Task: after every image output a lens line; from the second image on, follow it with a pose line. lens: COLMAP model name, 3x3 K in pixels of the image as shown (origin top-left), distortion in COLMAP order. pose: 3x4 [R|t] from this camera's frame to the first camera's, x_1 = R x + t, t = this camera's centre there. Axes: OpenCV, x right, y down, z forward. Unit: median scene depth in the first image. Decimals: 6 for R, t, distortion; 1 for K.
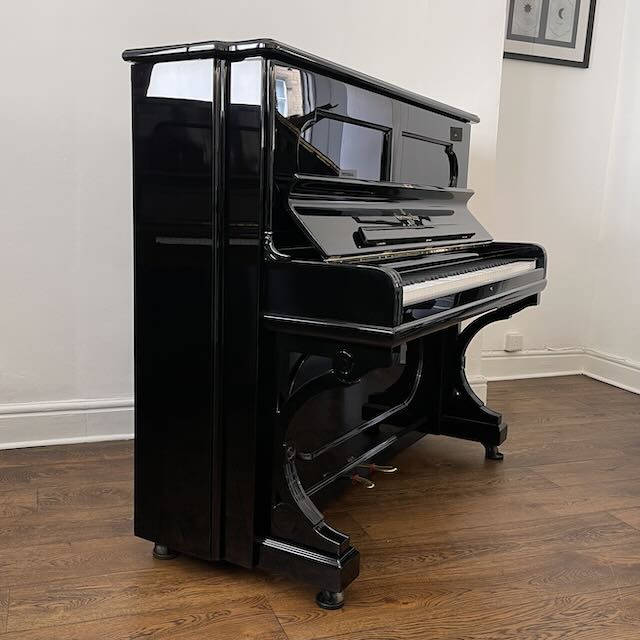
lens RADIAL K [[626.3, 0, 320.0], [0, 626.3, 320.0], [0, 0, 1]] dist [0.008016, 0.021310]
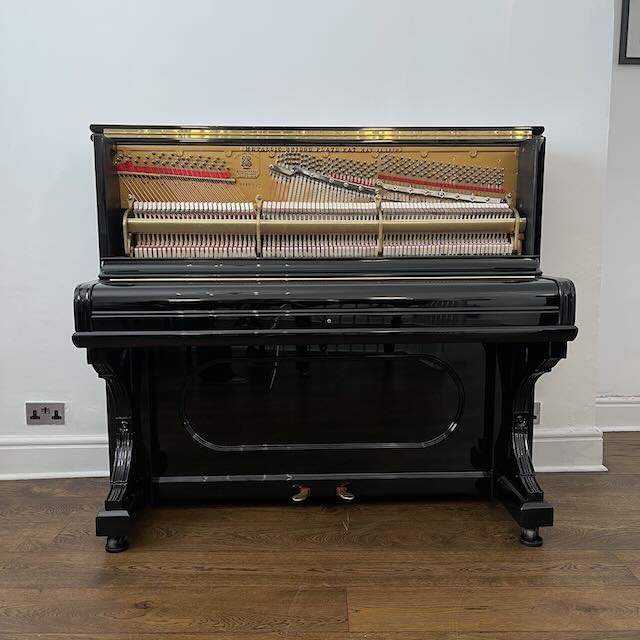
lens RADIAL K [[626.3, 0, 320.0], [0, 626.3, 320.0], [0, 0, 1]] dist [0.008016, 0.021310]
pose [[0.961864, -0.002962, -0.273513, 0.224561], [-0.013783, 0.998146, -0.059280, 0.006995], [0.273182, 0.060789, 0.960040, 0.176995]]
